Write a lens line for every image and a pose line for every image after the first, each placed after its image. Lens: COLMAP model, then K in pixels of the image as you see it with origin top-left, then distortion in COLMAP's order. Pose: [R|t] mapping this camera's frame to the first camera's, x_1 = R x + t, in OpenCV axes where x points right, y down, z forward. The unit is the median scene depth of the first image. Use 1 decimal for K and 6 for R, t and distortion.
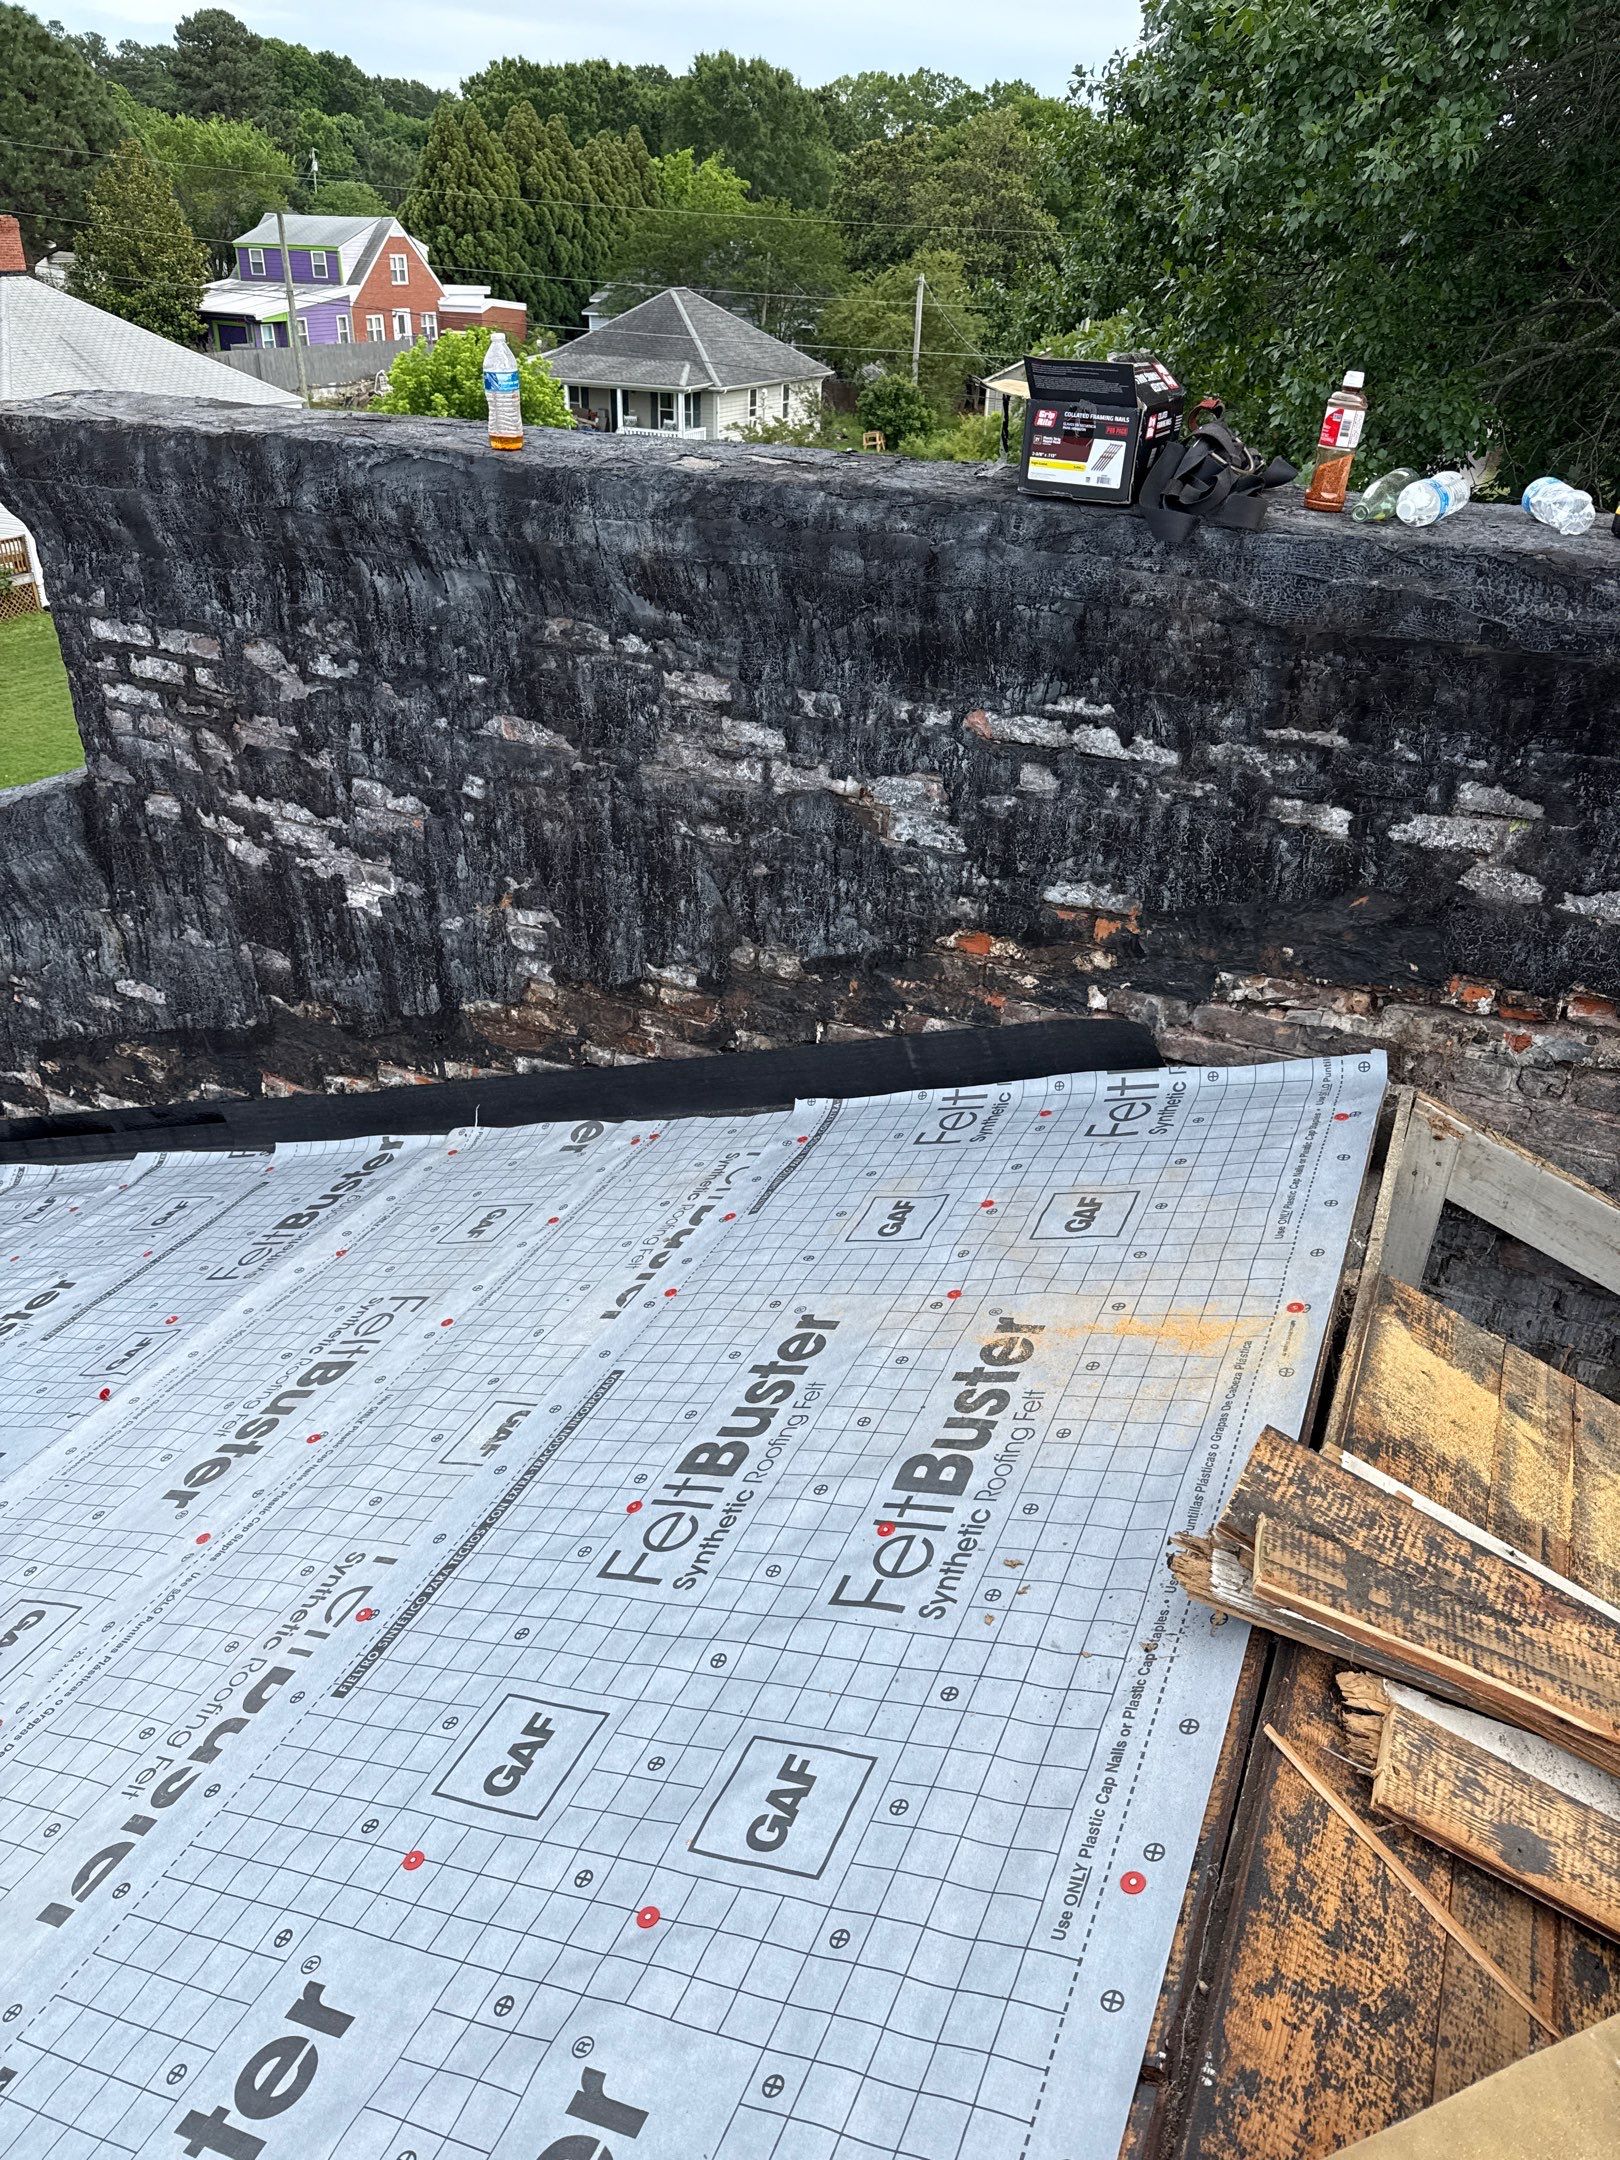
lens RADIAL K [[1513.5, 0, 809.5], [0, 1513.5, 1078.1], [0, 0, 1]] dist [0.036839, -0.049121]
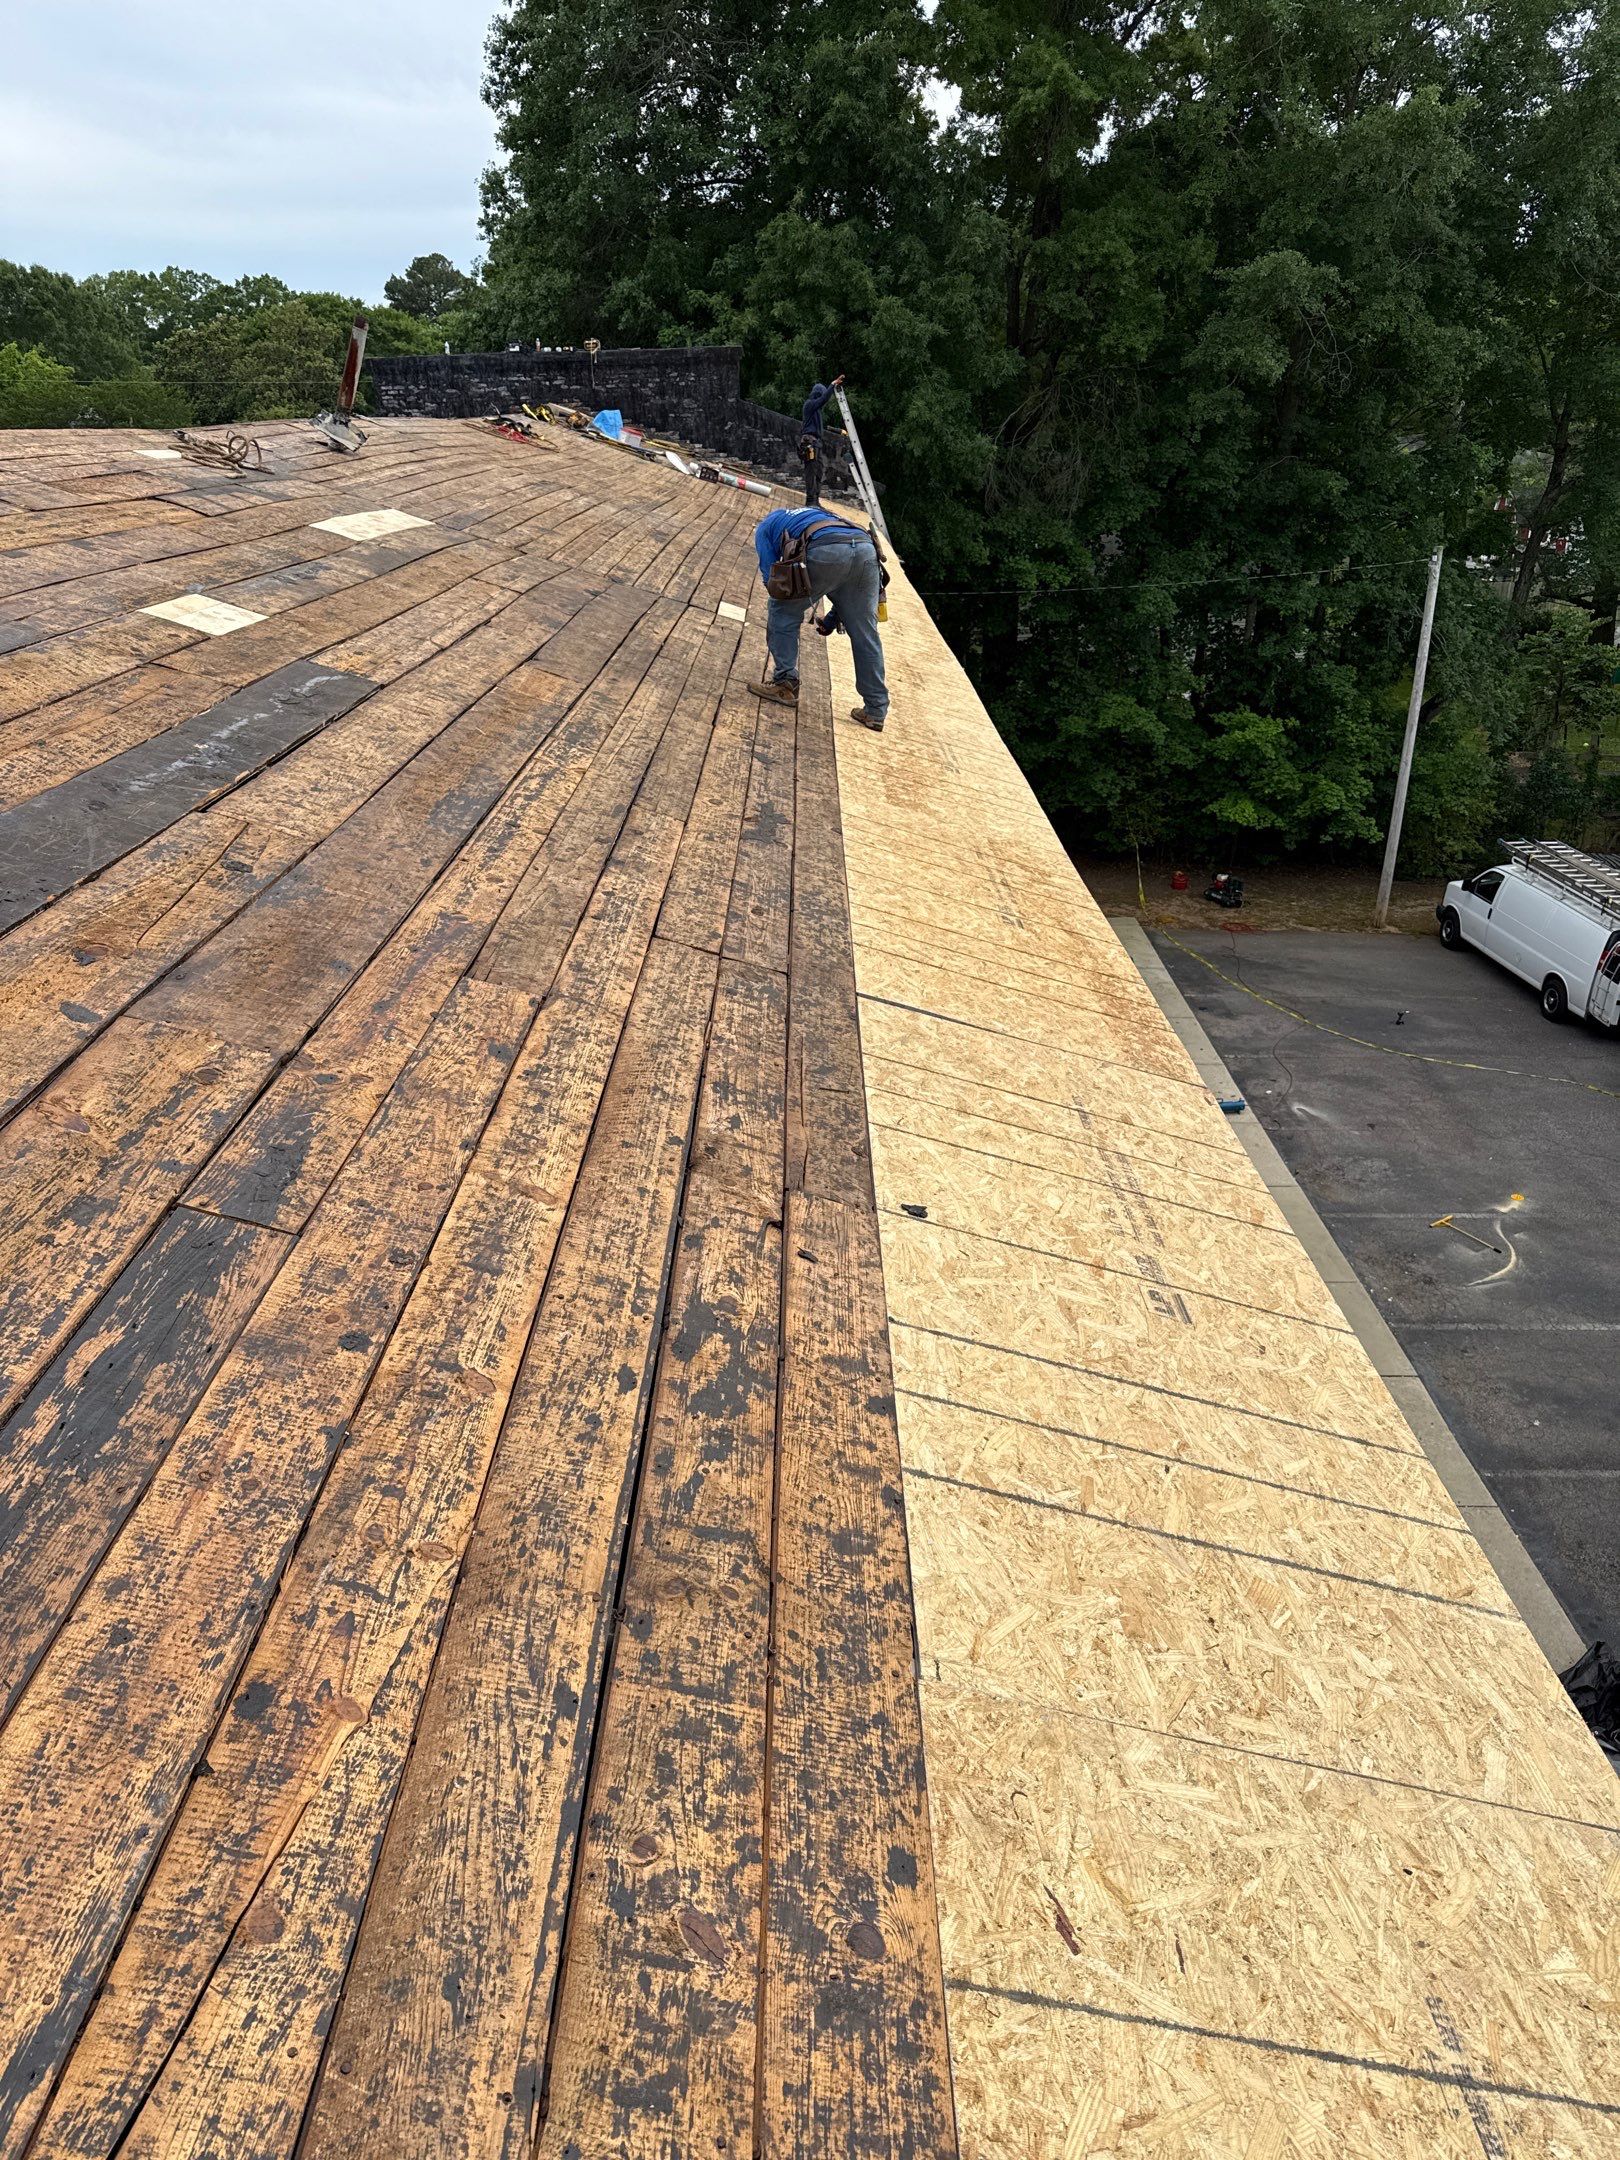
lens RADIAL K [[1513.5, 0, 805.2], [0, 1513.5, 1069.9], [0, 0, 1]] dist [0.036839, -0.049121]
pose [[0.907799, -0.210908, 0.362517, -0.051205], [0.244285, 0.968502, -0.048264, 0.096809], [-0.340919, 0.132372, 0.930727, -0.157449]]
